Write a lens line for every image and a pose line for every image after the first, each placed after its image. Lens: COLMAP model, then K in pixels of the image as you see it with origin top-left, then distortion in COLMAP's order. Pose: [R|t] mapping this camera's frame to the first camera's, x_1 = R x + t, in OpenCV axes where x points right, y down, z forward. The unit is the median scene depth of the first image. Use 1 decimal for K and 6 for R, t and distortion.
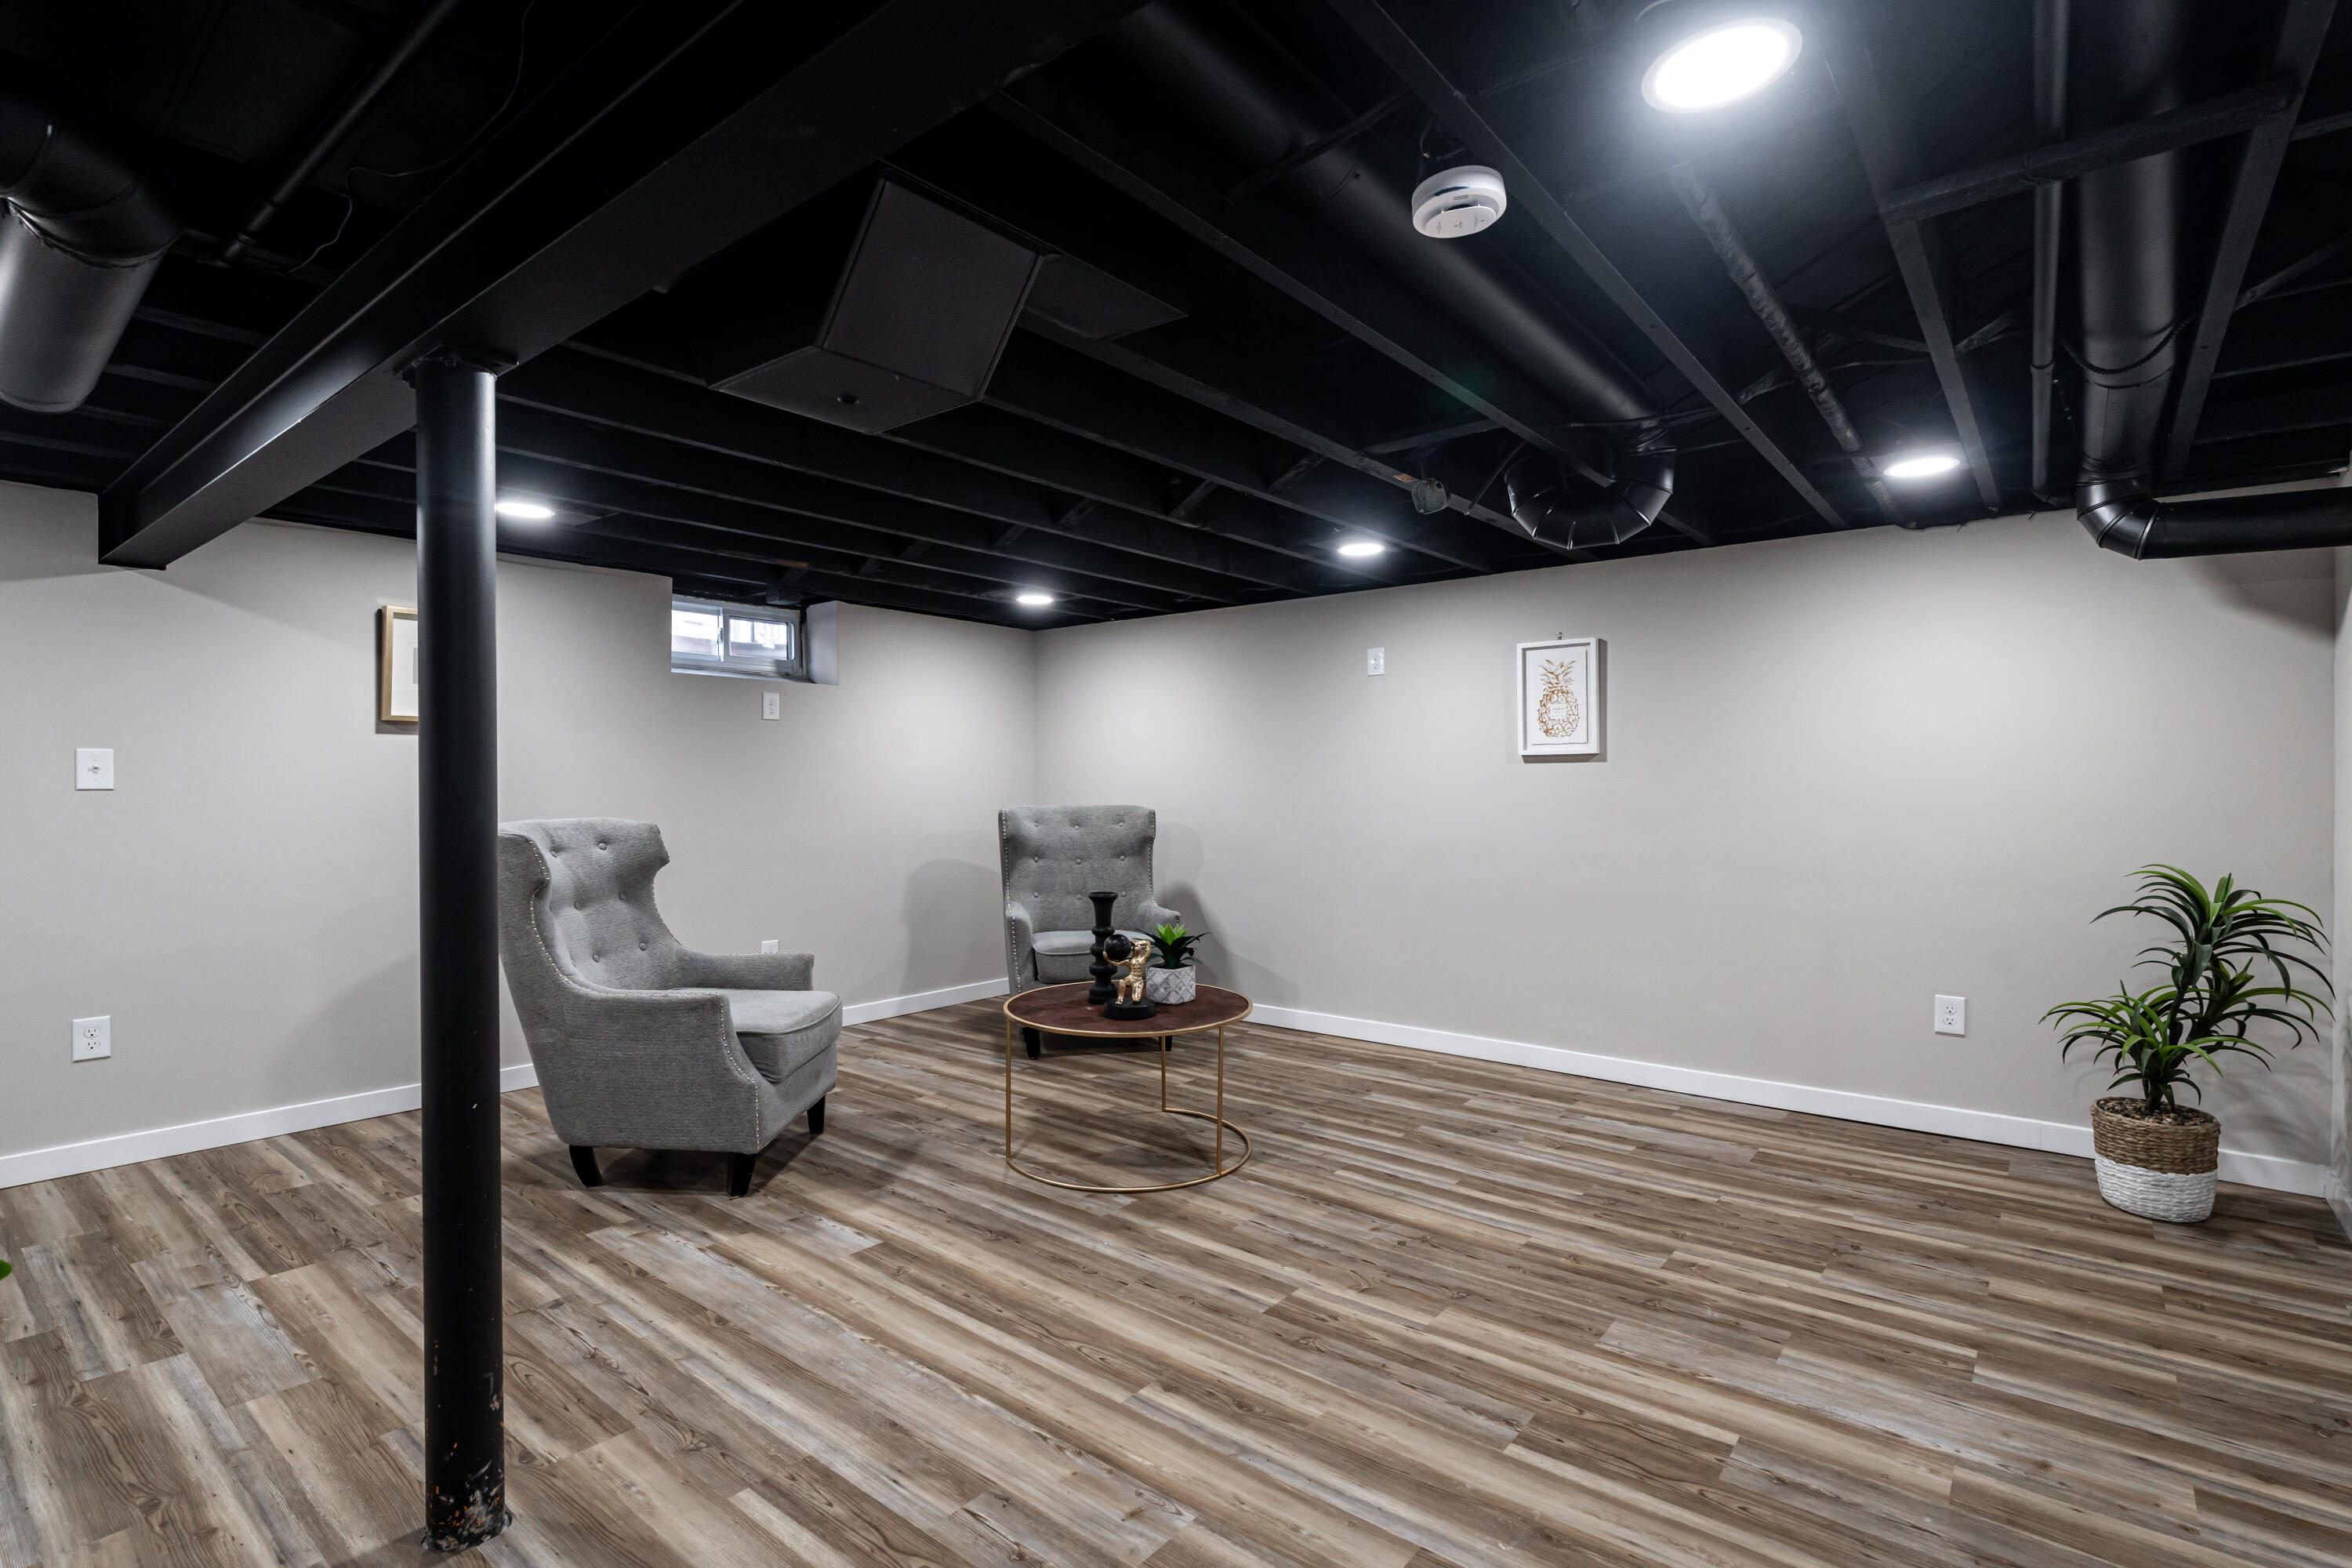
lens RADIAL K [[1064.8, 0, 1170.4], [0, 1064.8, 779.7], [0, 0, 1]] dist [-0.006058, 0.000124]
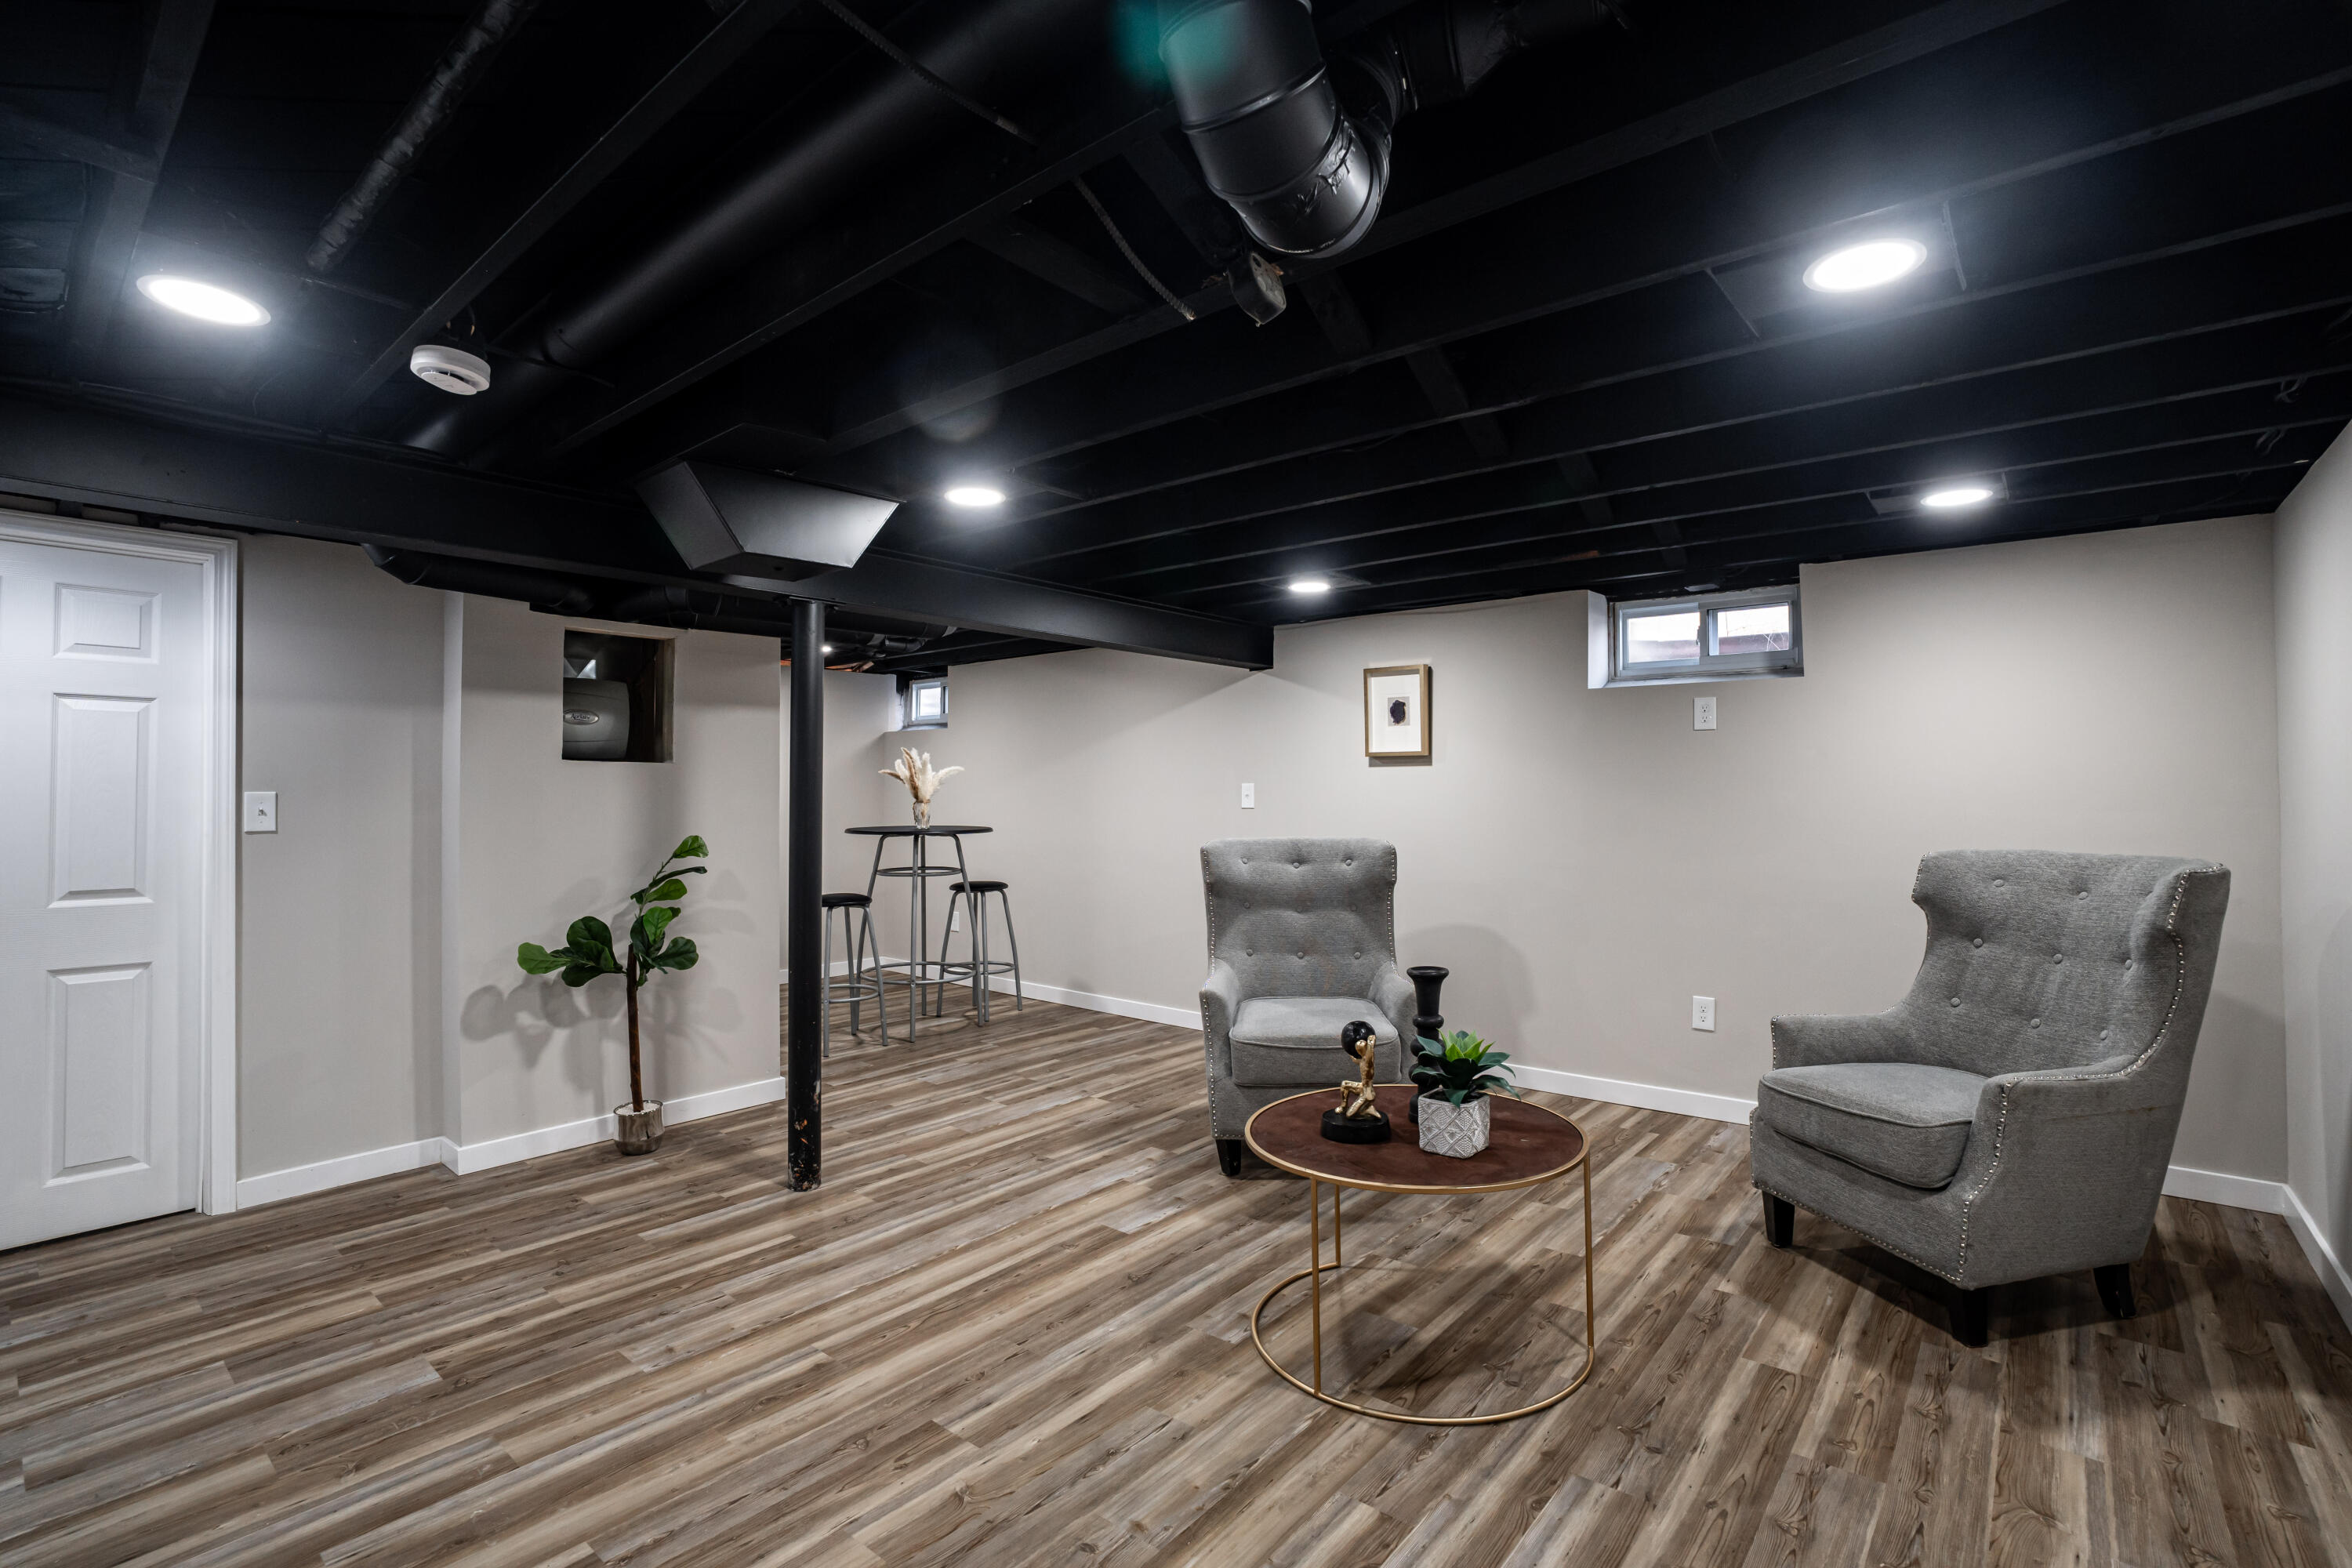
lens RADIAL K [[1099.3, 0, 1127.5], [0, 1099.3, 773.9], [0, 0, 1]] dist [-0.045529, 0.000775]
pose [[-0.016934, -0.020528, -0.999646, 0.771652], [0.002519, 0.999785, -0.020573, -0.010359], [0.999853, -0.002866, -0.016879, 0.922452]]
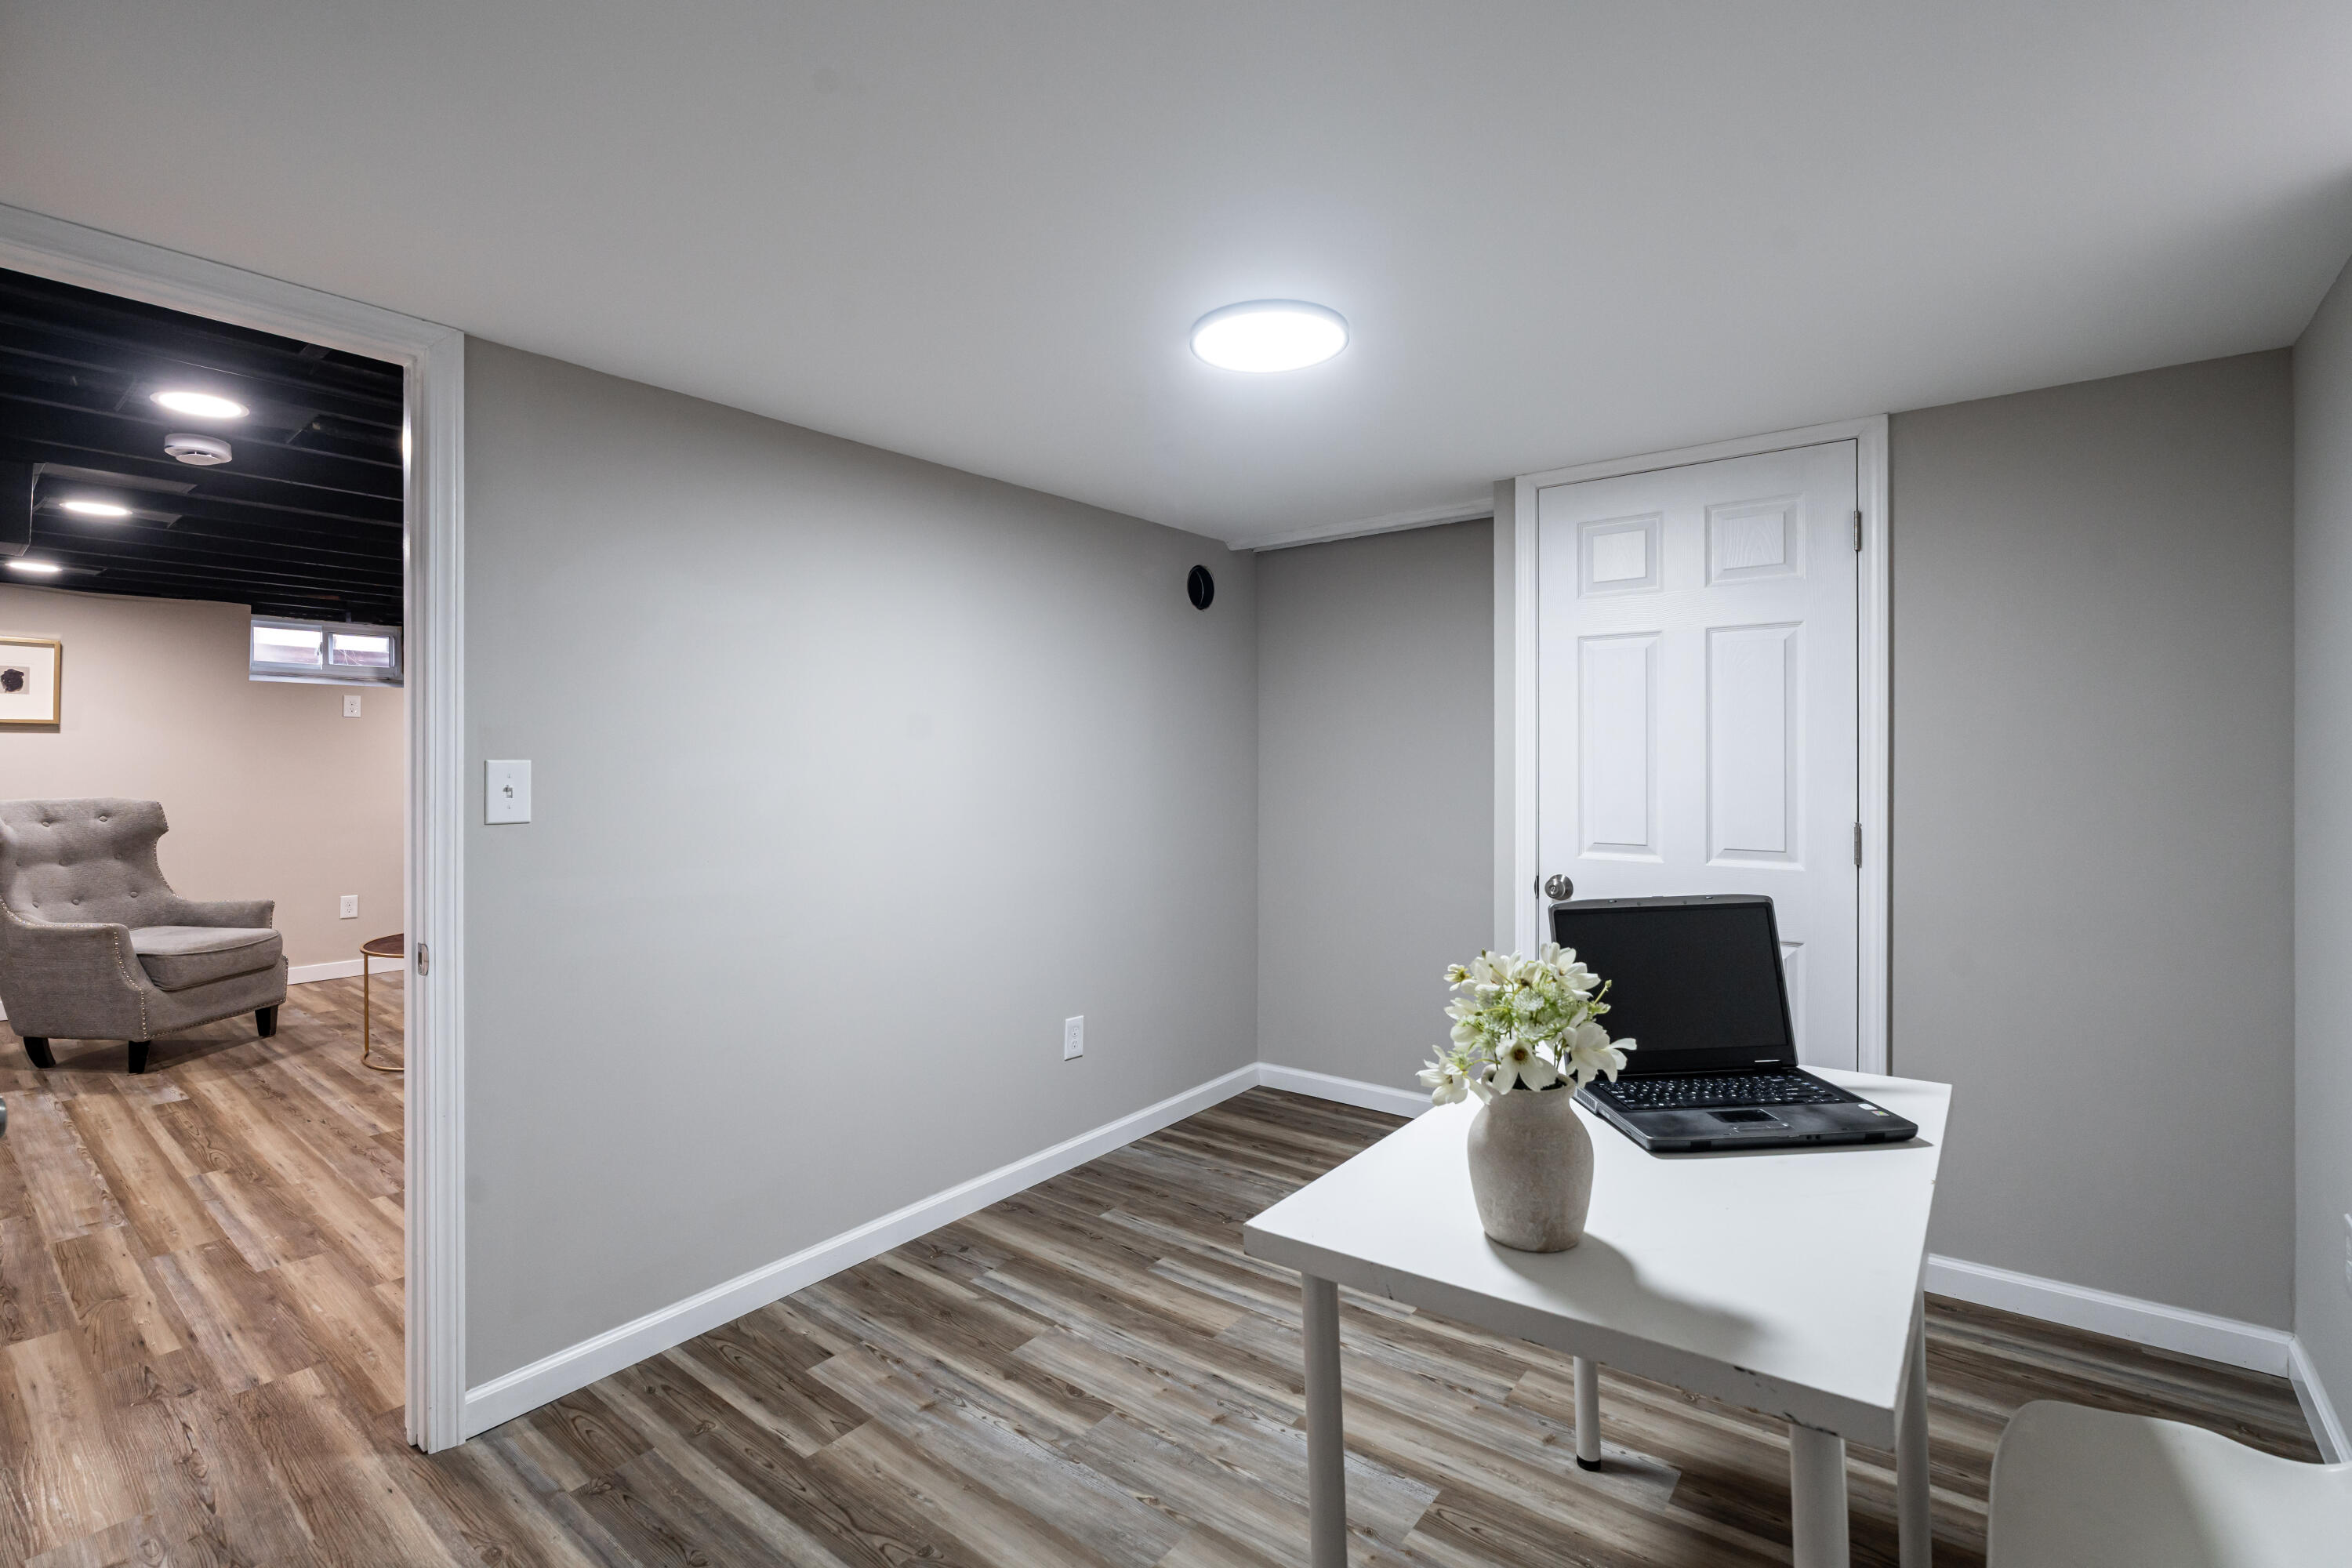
lens RADIAL K [[1068.2, 0, 1144.6], [0, 1068.2, 743.9], [0, 0, 1]] dist [-0.003743, 0.000006]
pose [[0.999797, -0.003348, -0.019886, 0.917346], [0.003026, 0.999864, -0.016197, -0.004913], [0.019937, 0.016133, 0.999671, -0.342303]]
